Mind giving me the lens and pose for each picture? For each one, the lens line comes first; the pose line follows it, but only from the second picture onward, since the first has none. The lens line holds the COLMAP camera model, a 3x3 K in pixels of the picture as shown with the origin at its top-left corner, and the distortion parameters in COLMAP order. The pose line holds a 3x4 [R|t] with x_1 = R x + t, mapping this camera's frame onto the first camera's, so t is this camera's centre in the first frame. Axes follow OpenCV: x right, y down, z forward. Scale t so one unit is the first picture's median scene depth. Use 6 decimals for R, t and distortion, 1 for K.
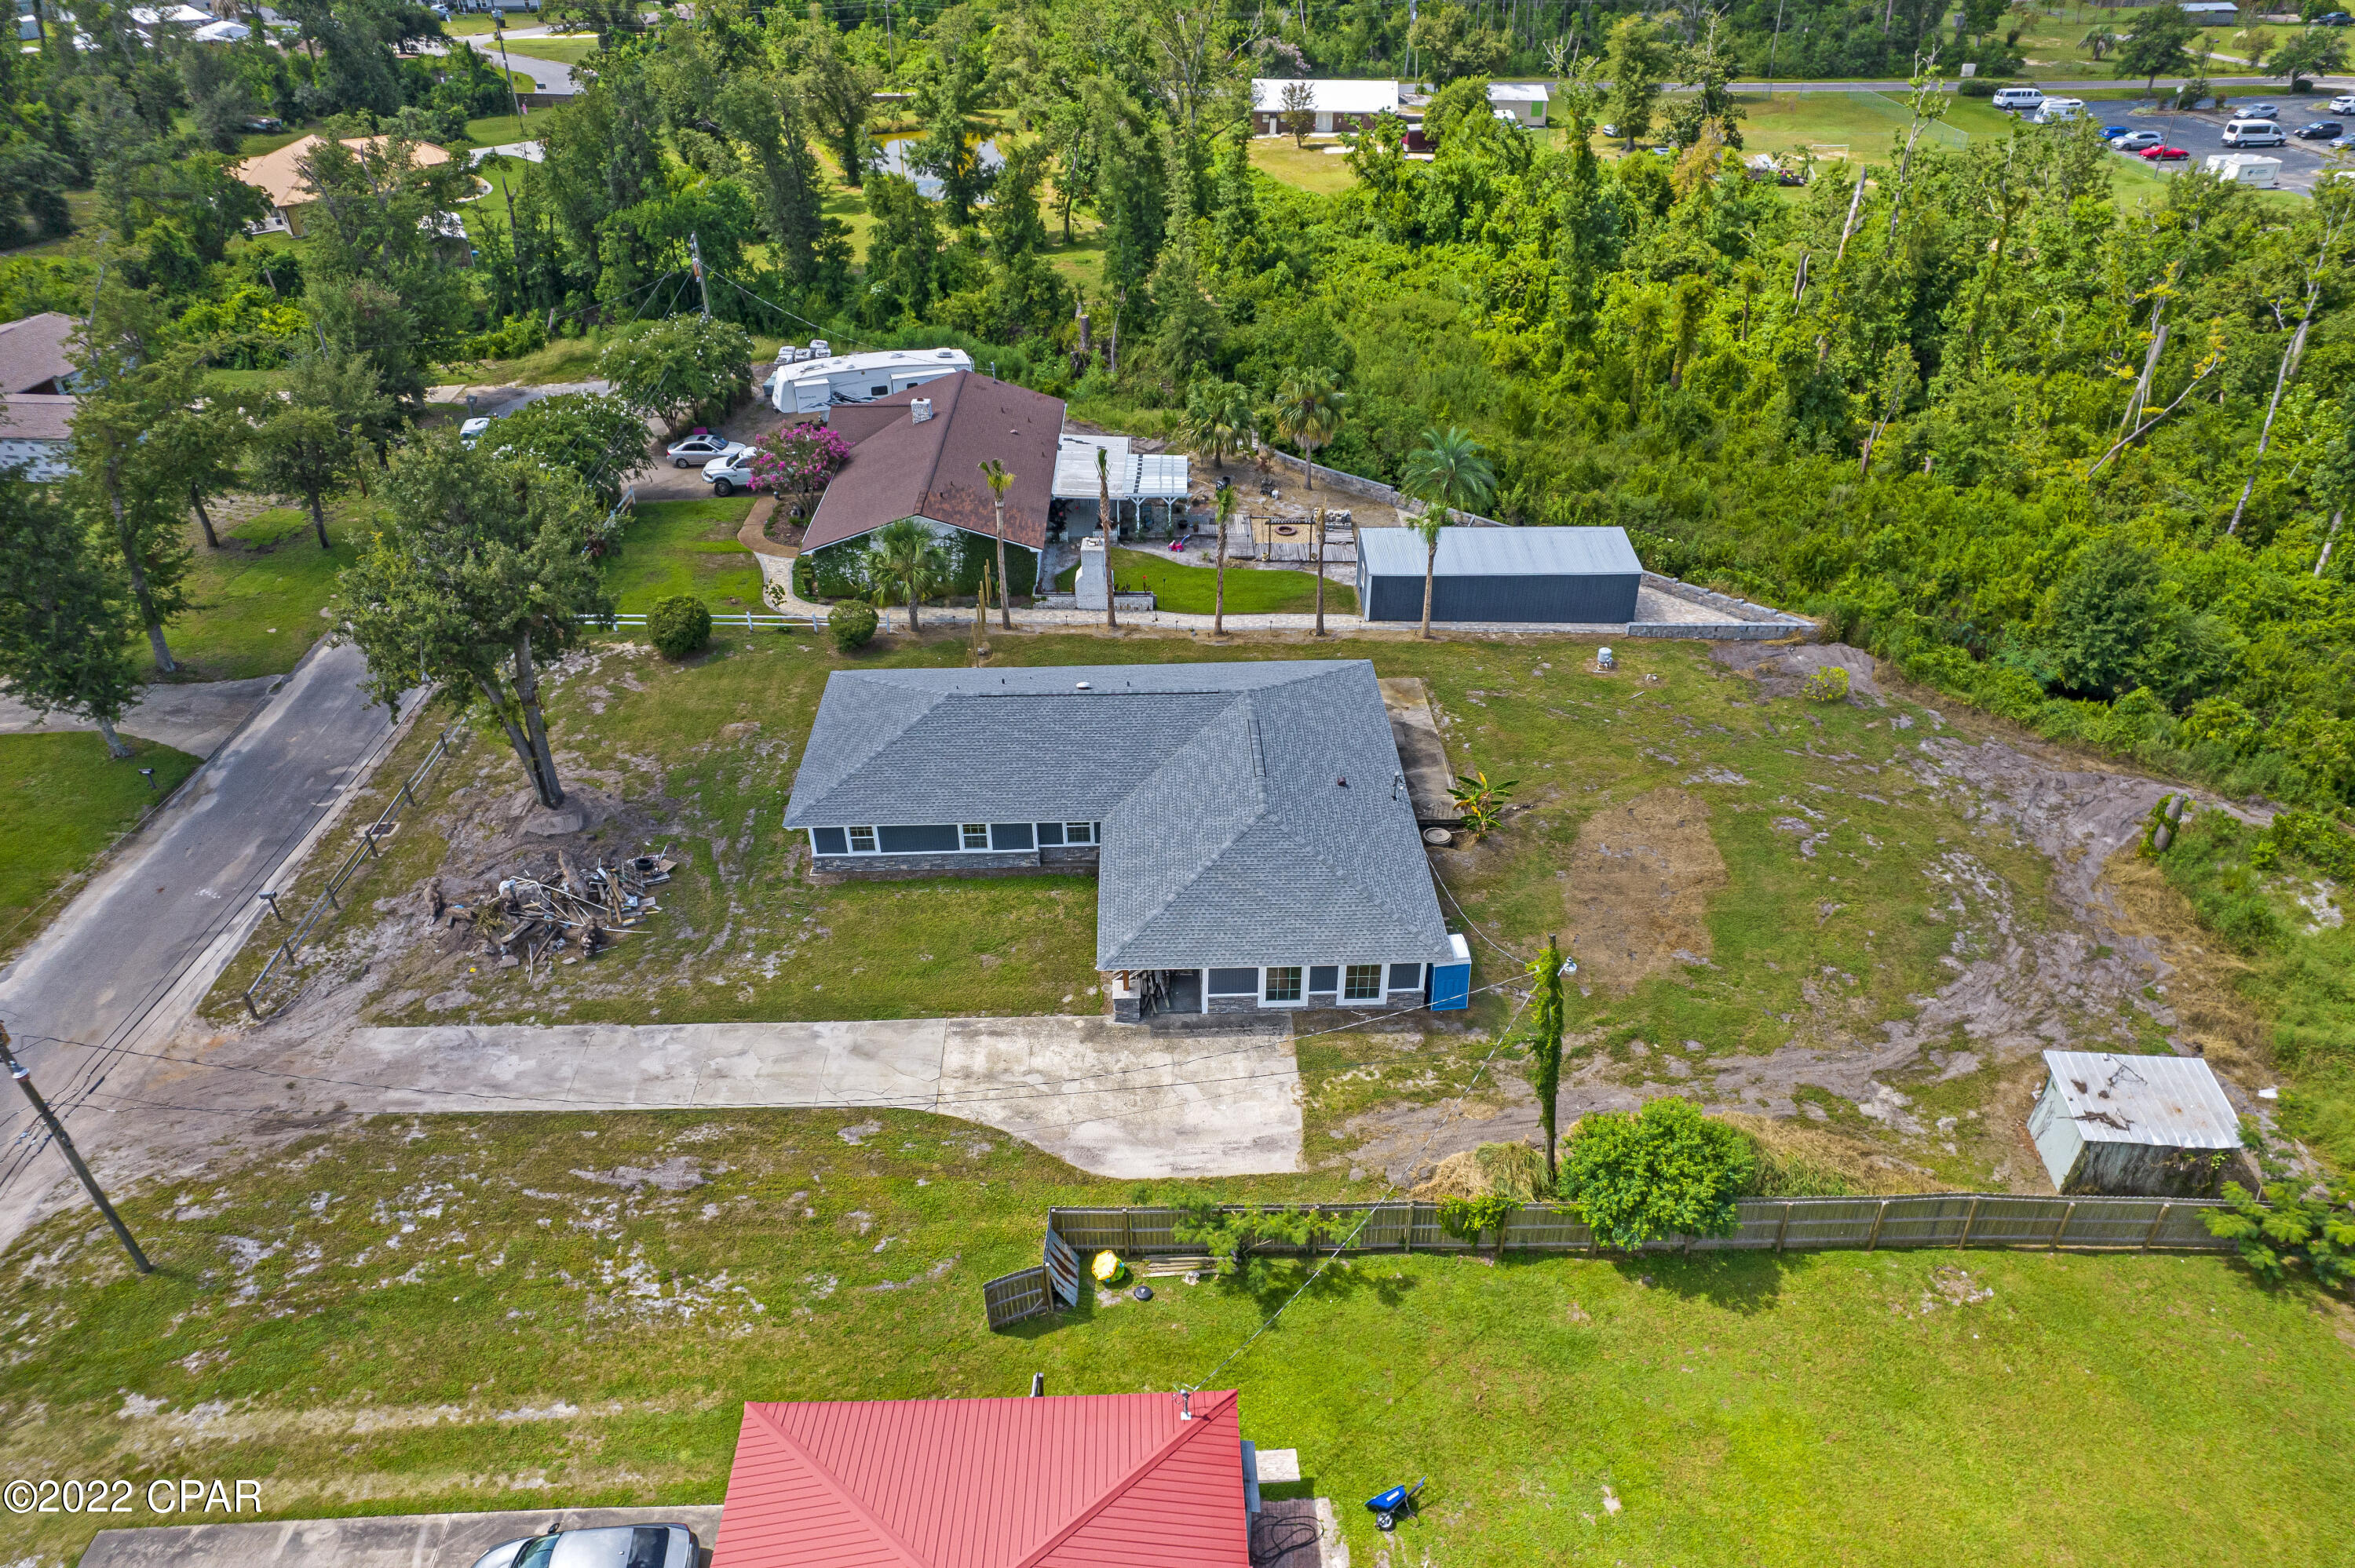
lens RADIAL K [[1511.8, 0, 1168.1], [0, 1511.8, 772.2], [0, 0, 1]] dist [-0.077392, 0.064367]
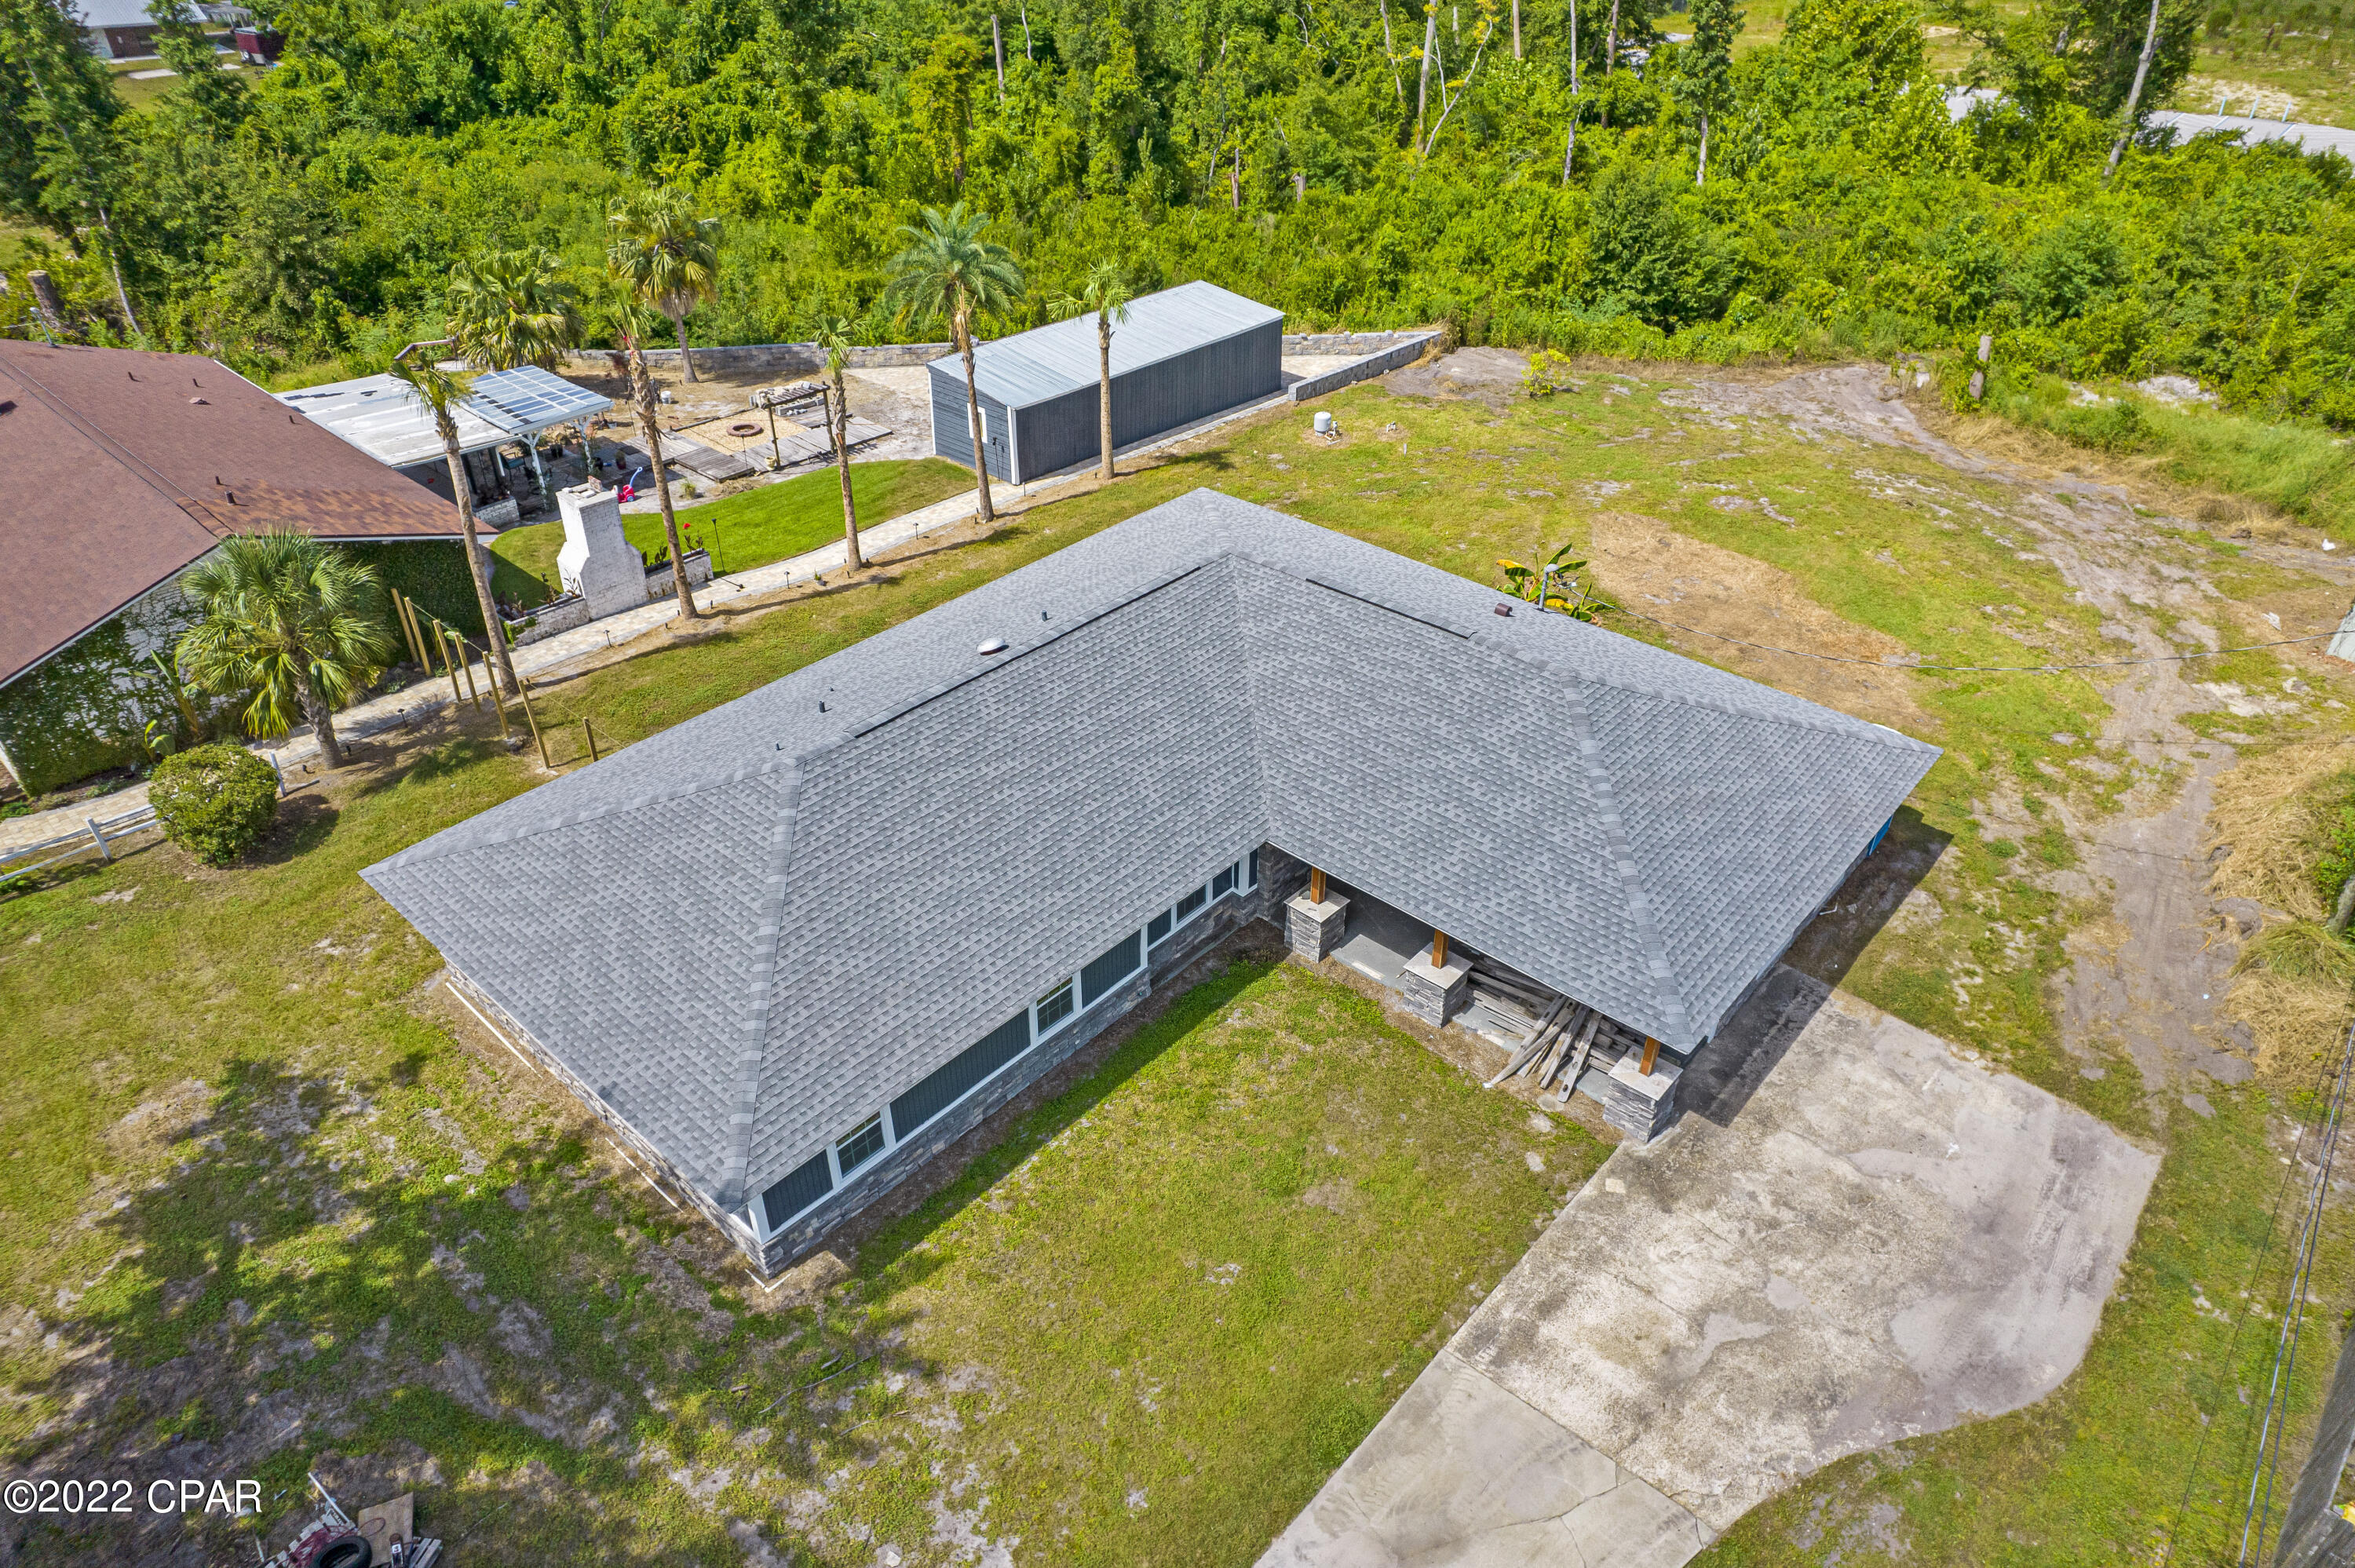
lens RADIAL K [[1511.8, 0, 1168.1], [0, 1511.8, 772.2], [0, 0, 1]] dist [-0.077392, 0.064367]
pose [[0.688319, -0.395910, 0.607842, -0.398147], [0.396060, 0.907124, 0.142345, -0.080129], [-0.607744, 0.142763, 0.781195, 0.690825]]
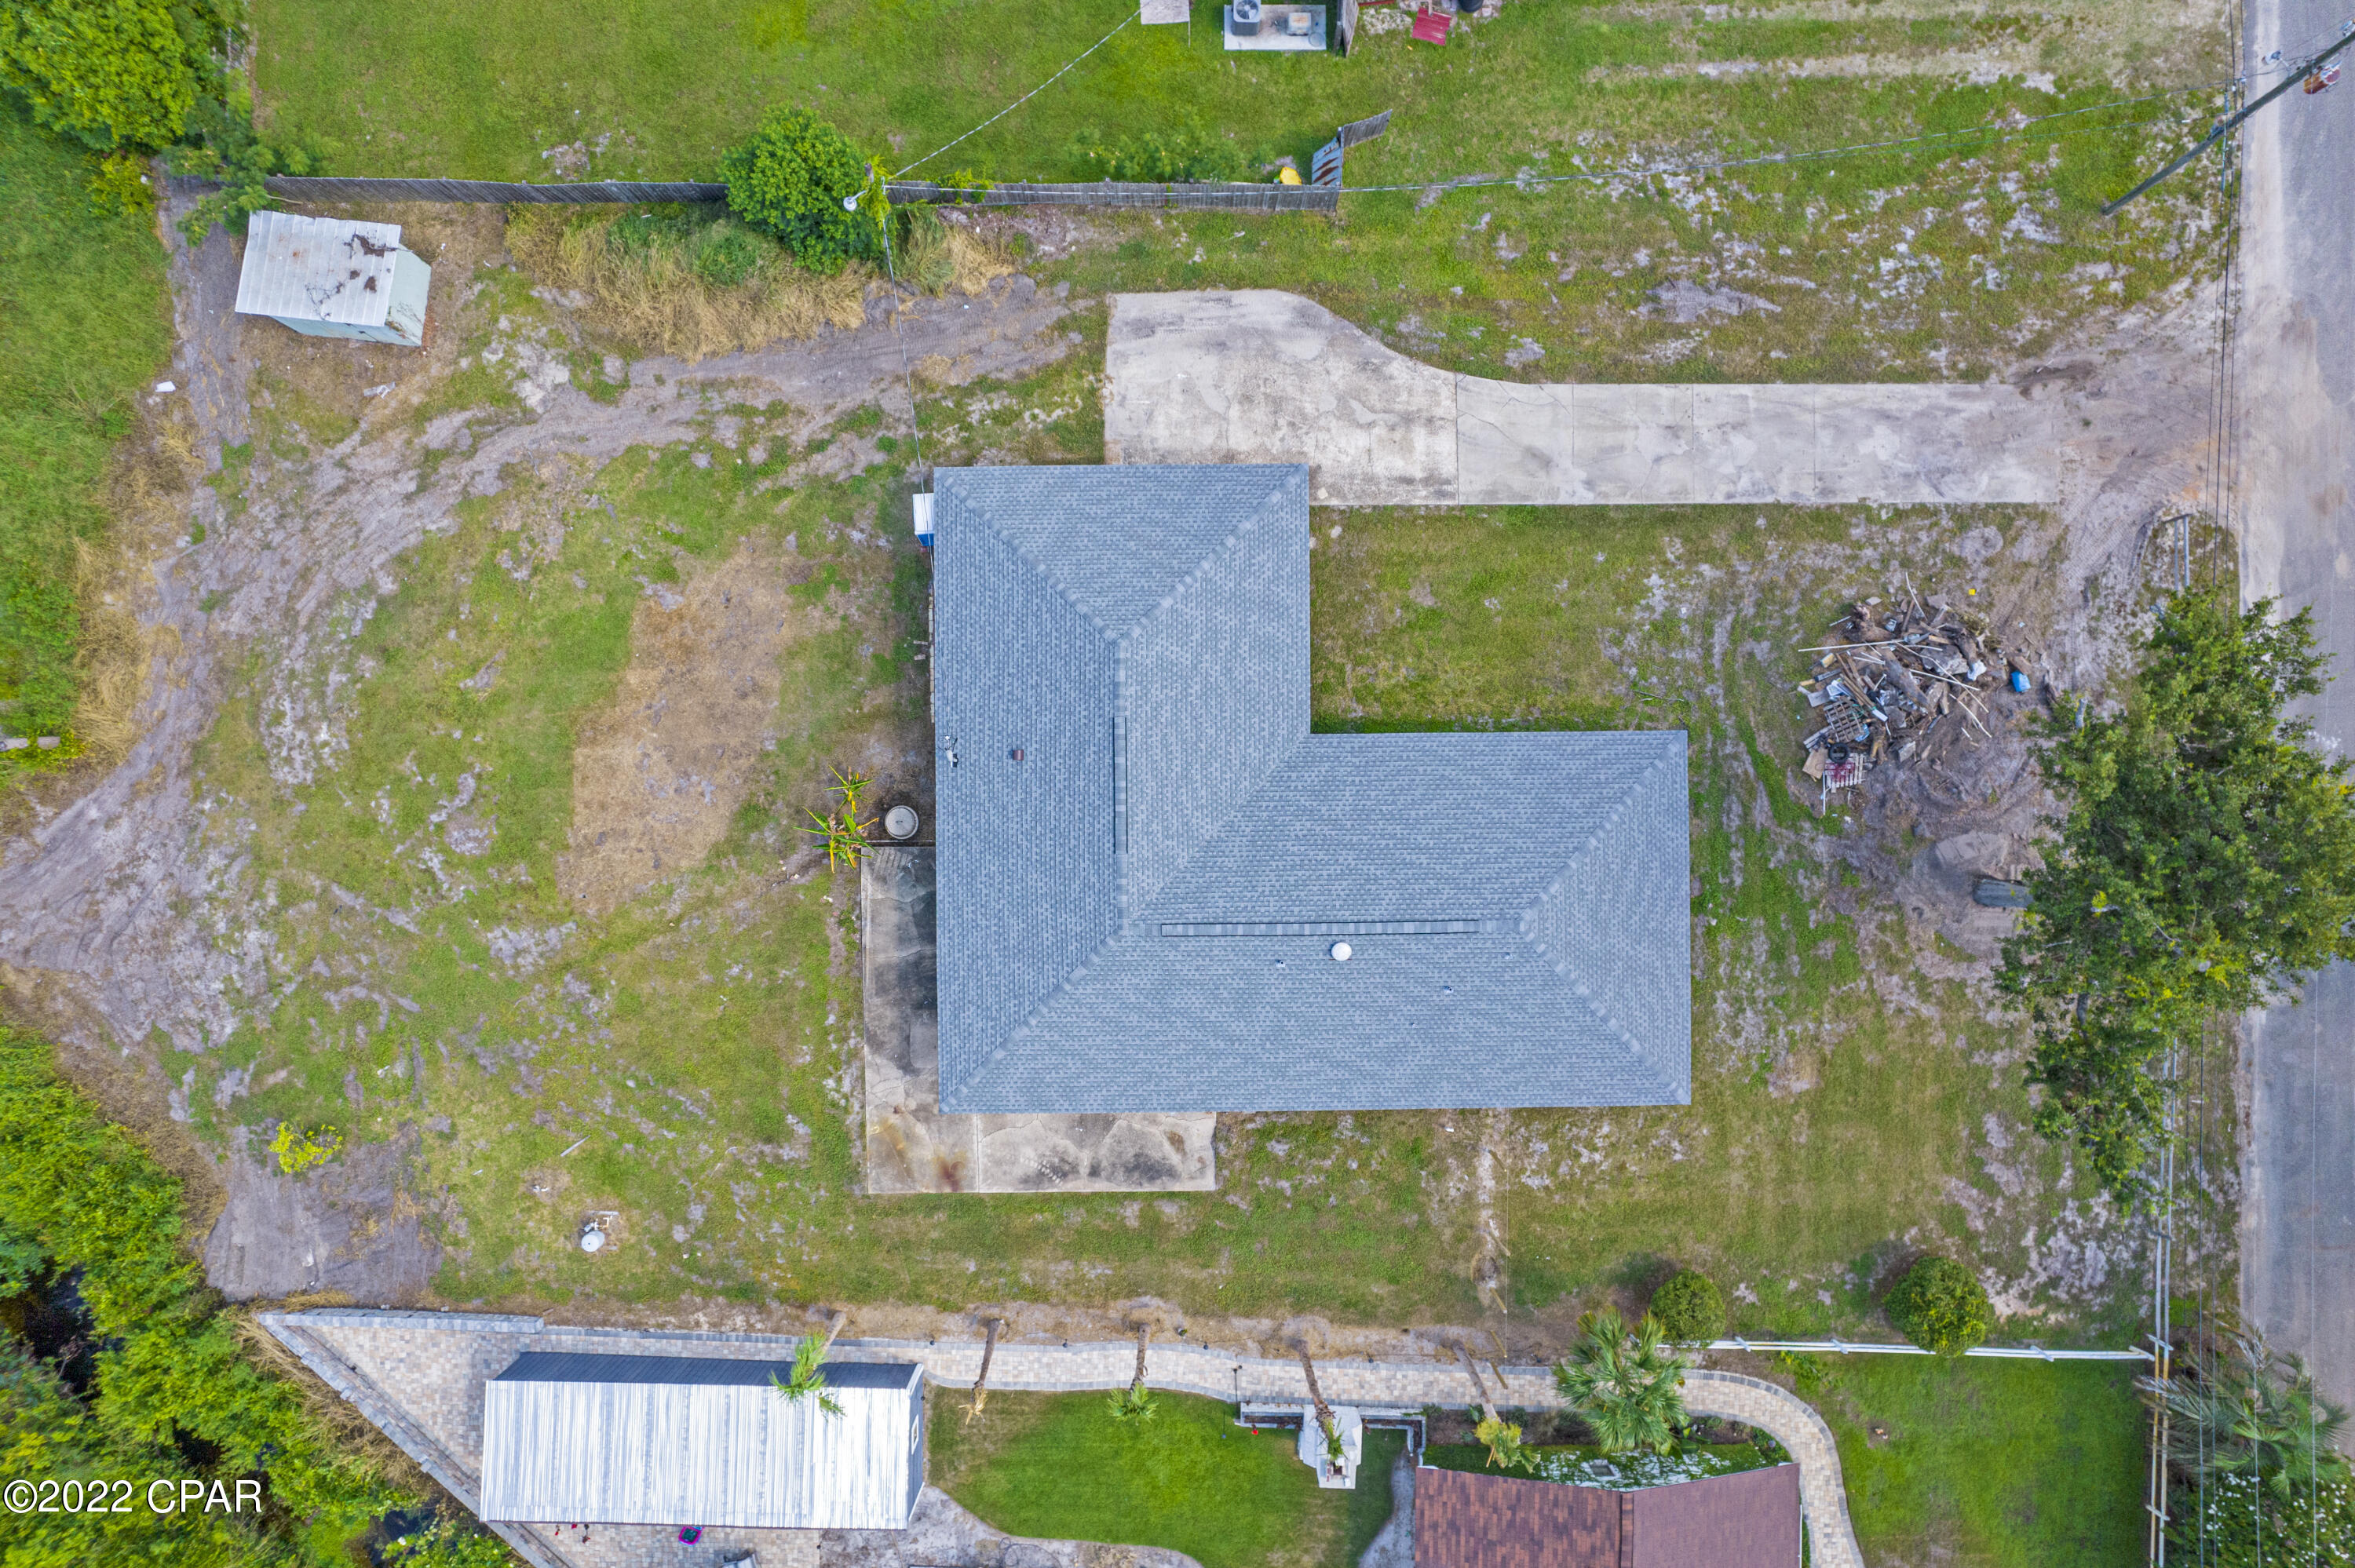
lens RADIAL K [[1511.8, 0, 1168.1], [0, 1511.8, 772.2], [0, 0, 1]] dist [-0.077392, 0.064367]
pose [[-0.999891, -0.014714, 0.000979, 0.037673], [0.008989, -0.555511, 0.831461, -0.744426], [-0.011690, 0.831379, 0.555583, 0.608789]]
